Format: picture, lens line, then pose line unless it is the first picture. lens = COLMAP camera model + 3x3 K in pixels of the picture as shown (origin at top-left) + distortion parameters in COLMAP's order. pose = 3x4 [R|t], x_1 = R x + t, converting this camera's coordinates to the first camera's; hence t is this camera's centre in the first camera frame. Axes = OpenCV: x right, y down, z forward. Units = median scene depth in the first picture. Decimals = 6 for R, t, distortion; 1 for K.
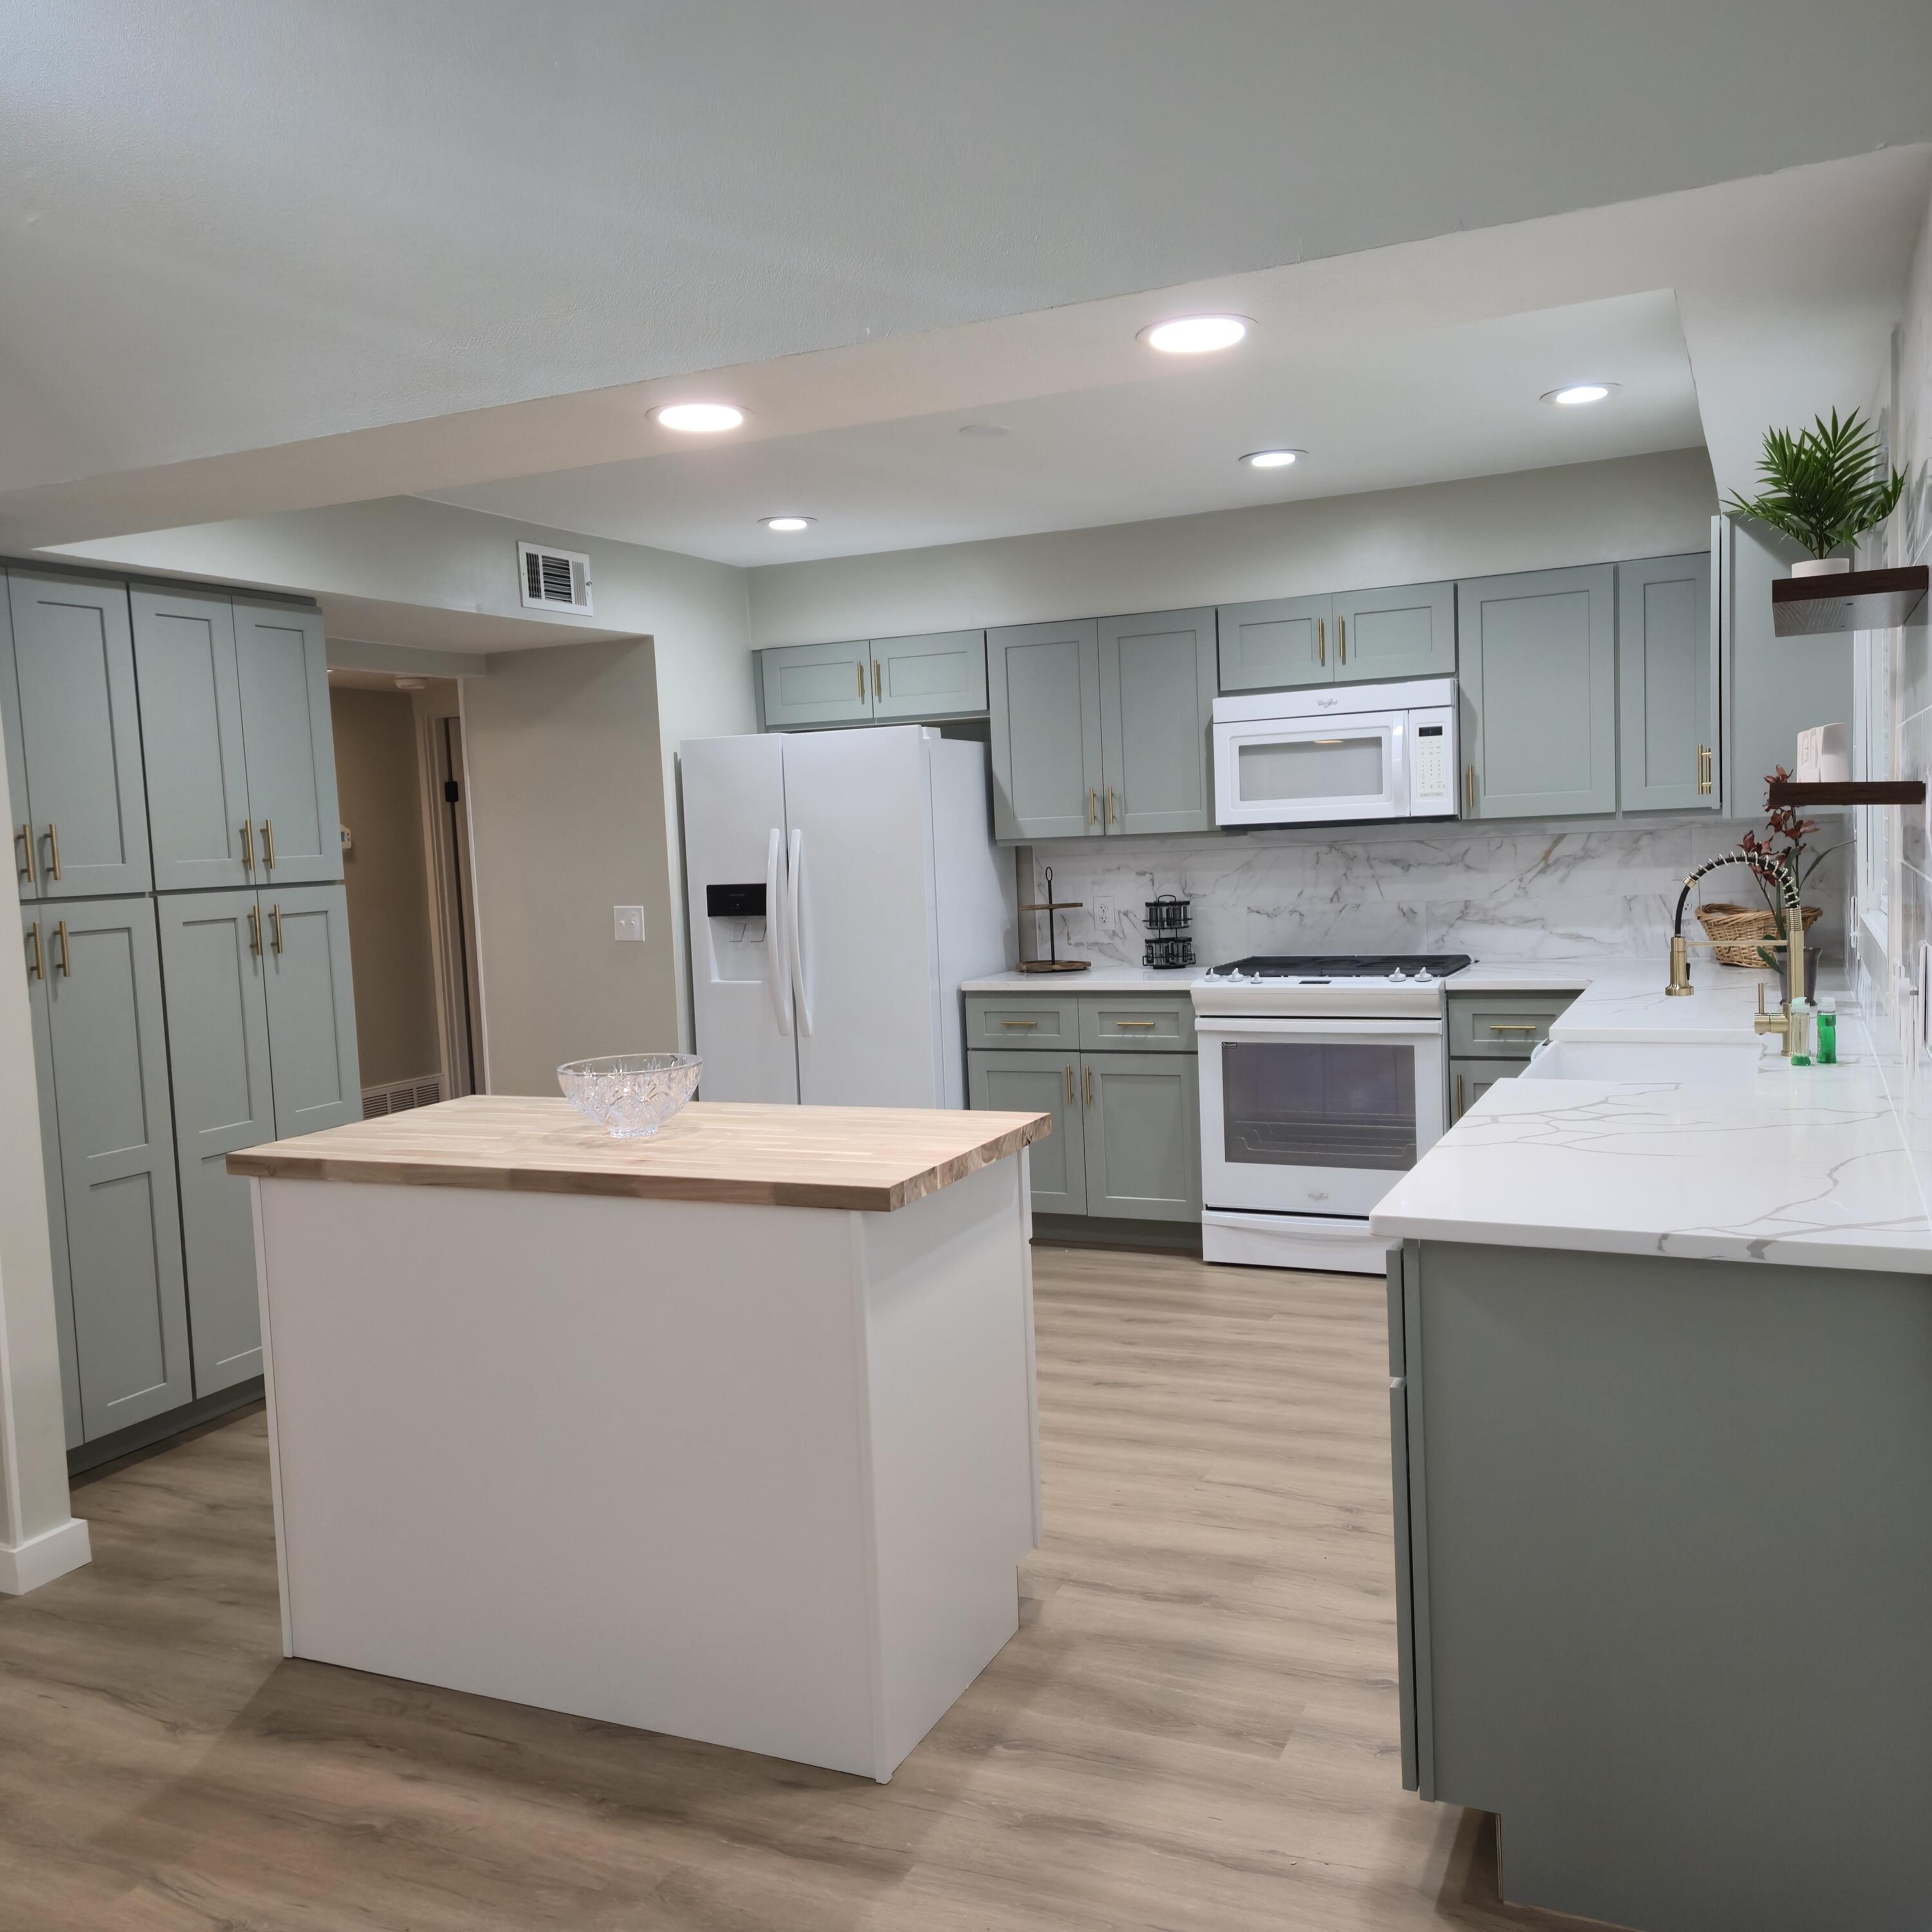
lens RADIAL K [[1729.5, 0, 962.4], [0, 1729.5, 968.3], [0, 0, 1]] dist [0.088805, -0.082872]
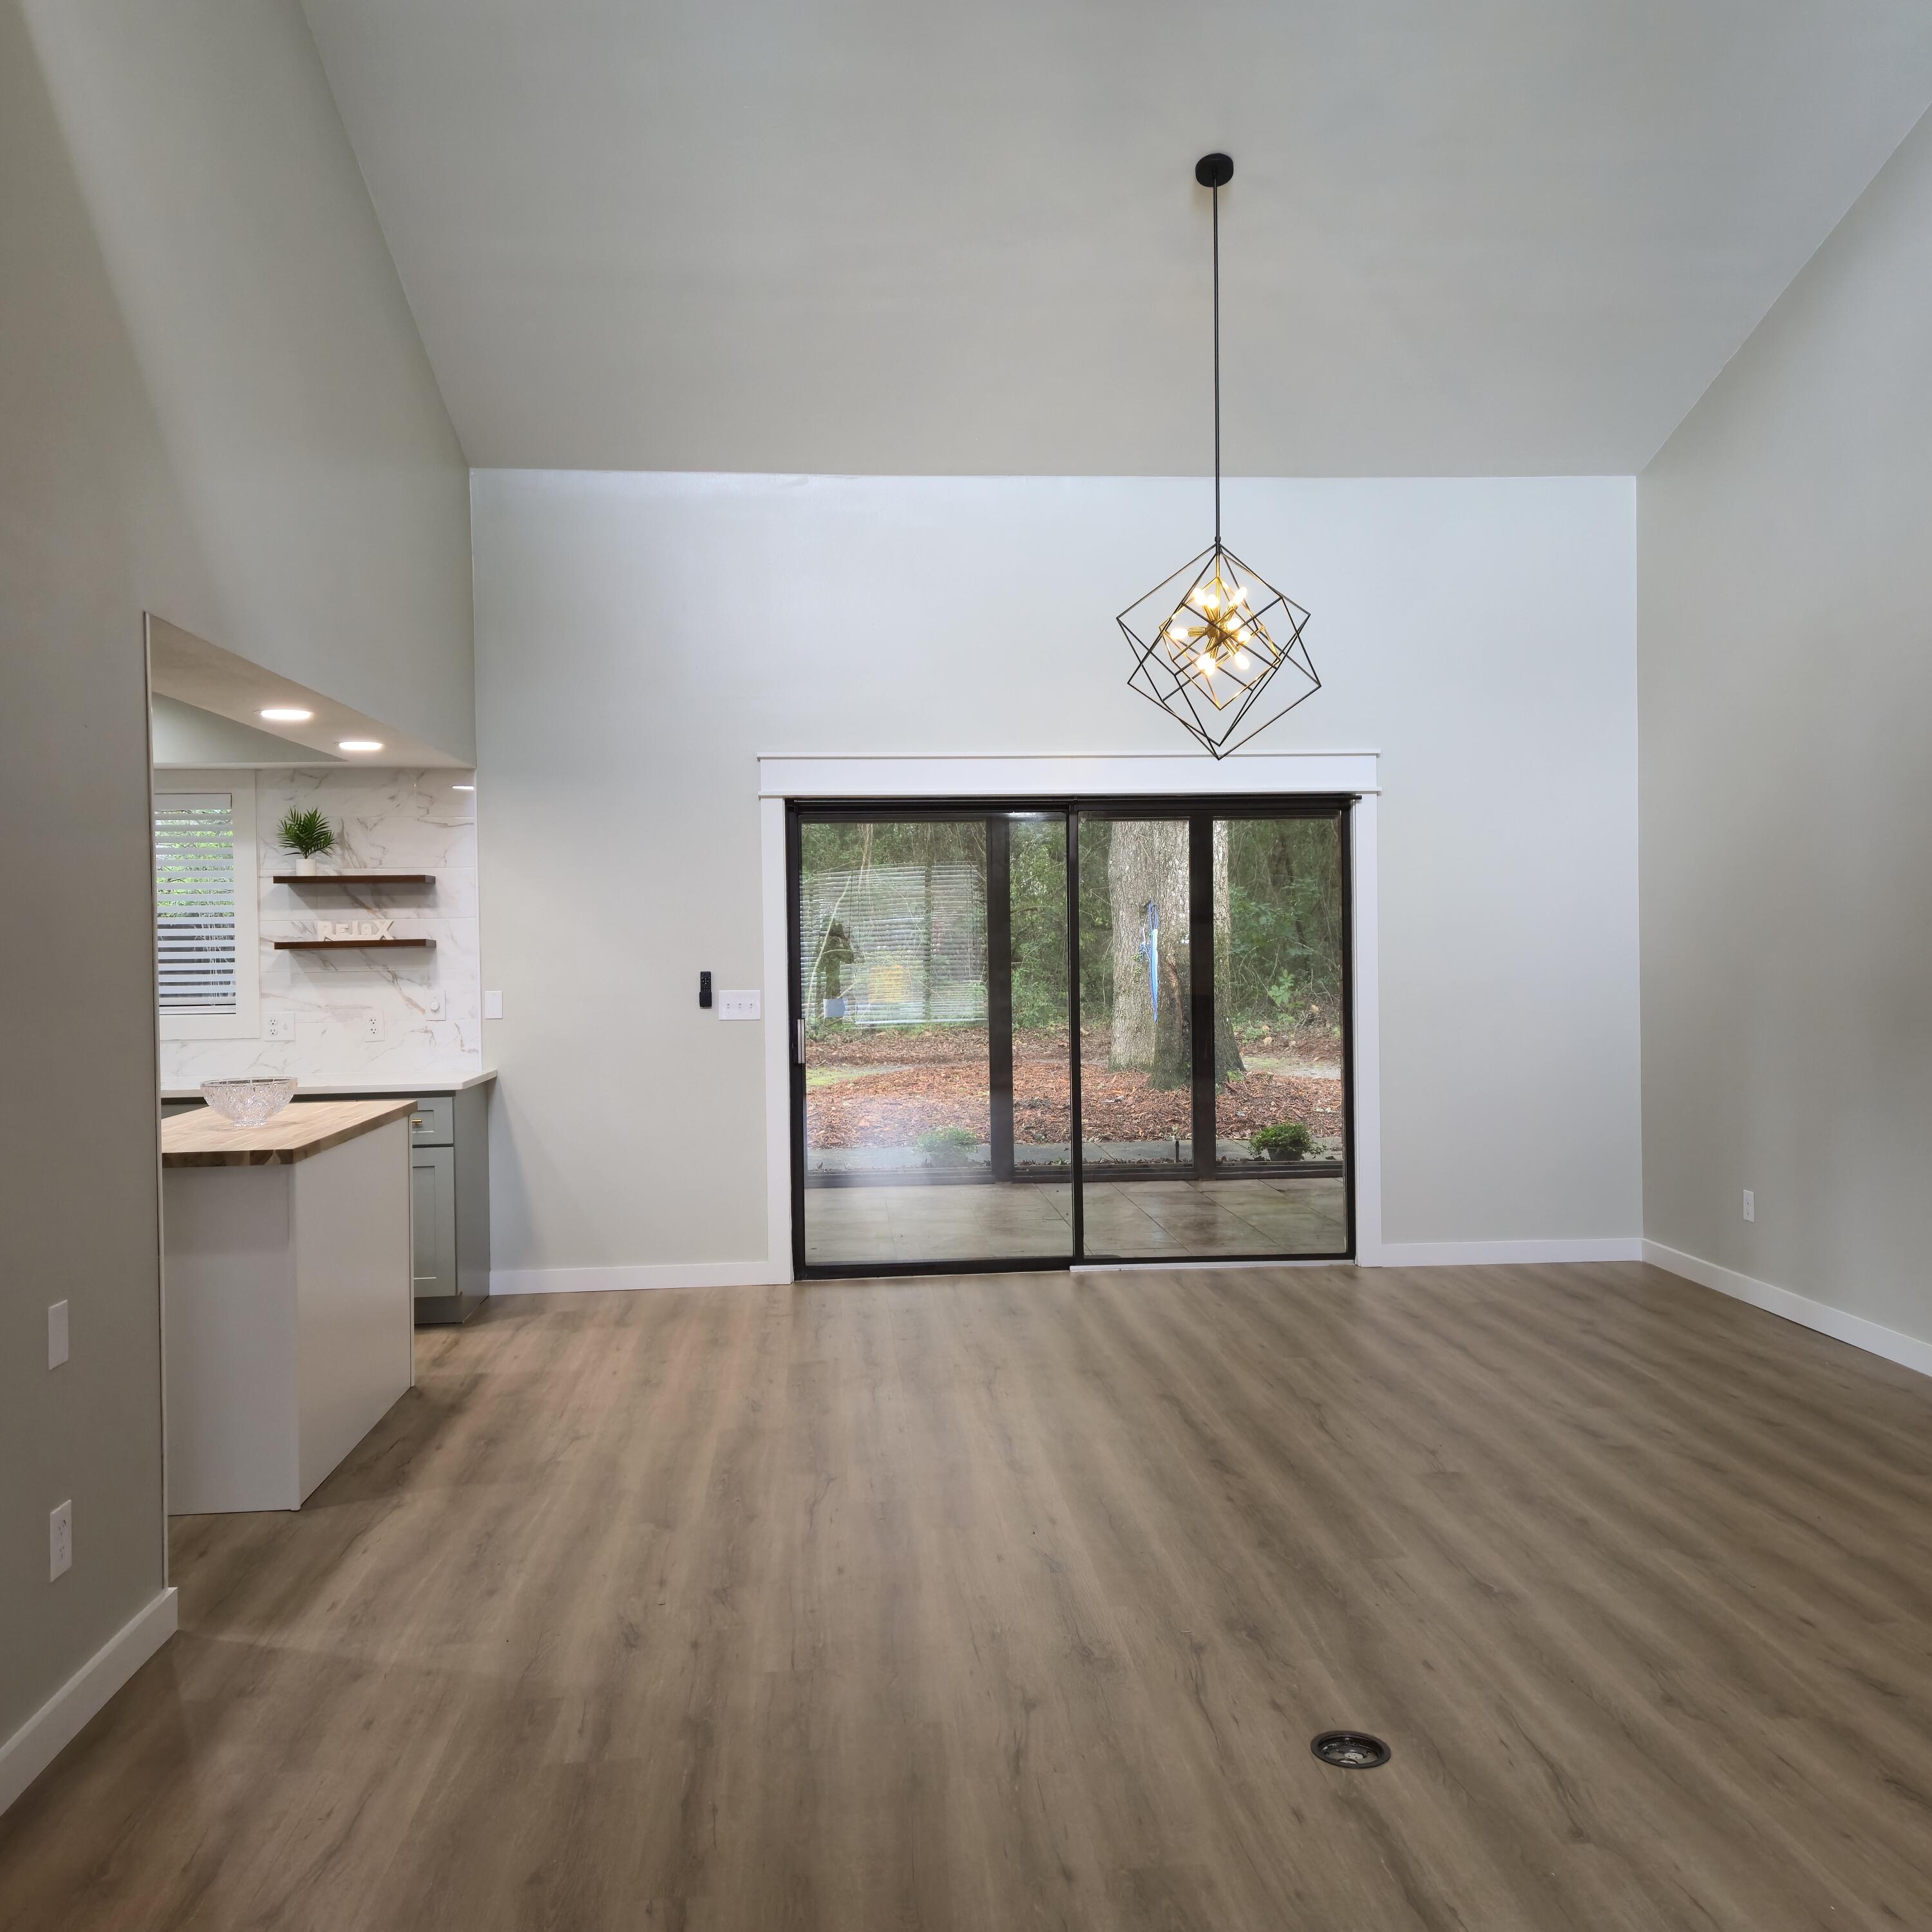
lens RADIAL K [[1729.5, 0, 974.2], [0, 1729.5, 939.5], [0, 0, 1]] dist [0.088805, -0.082872]
pose [[-0.500790, 0.052275, 0.863989, -1.105124], [0.109383, 0.993994, 0.003260, -0.003006], [-0.858629, 0.096138, -0.503501, 0.703193]]
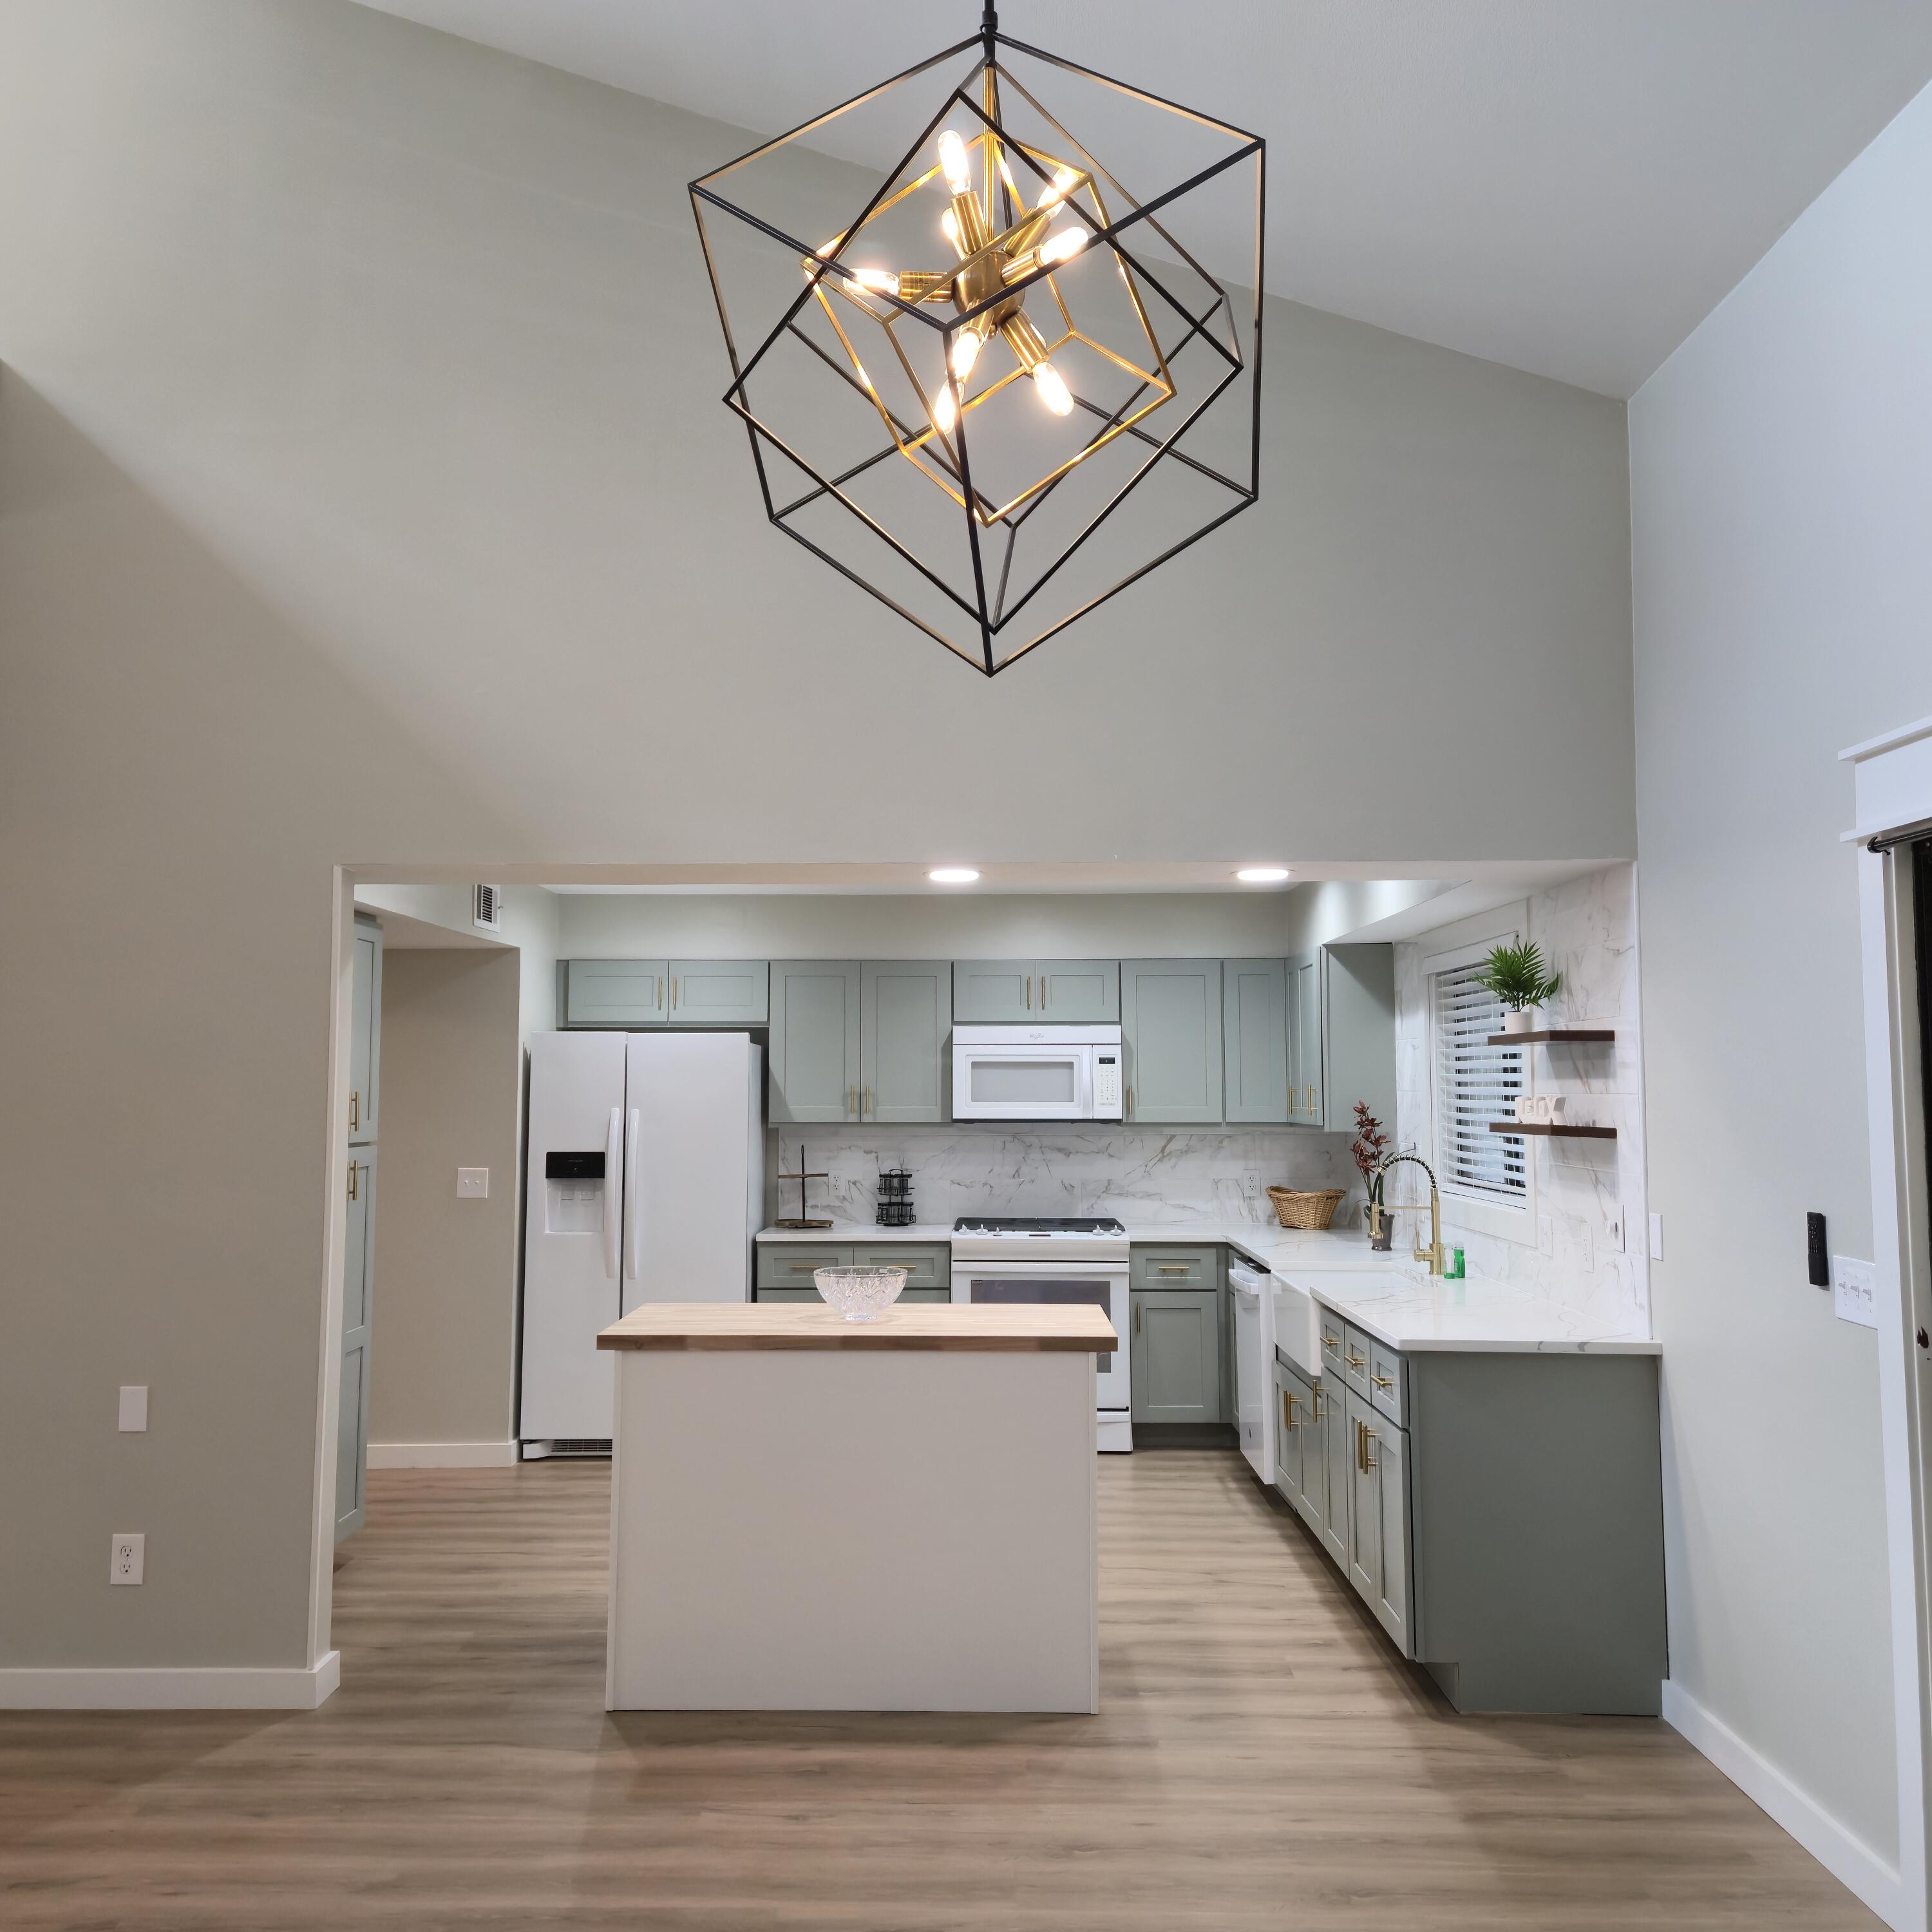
lens RADIAL K [[1729.5, 0, 942.7], [0, 1729.5, 968.4], [0, 0, 1]] dist [0.088805, -0.082872]
pose [[0.915149, 0.072520, 0.396540, -0.429132], [-0.008101, 0.986795, -0.161772, 0.022023], [-0.403035, 0.144833, 0.903652, -0.253850]]
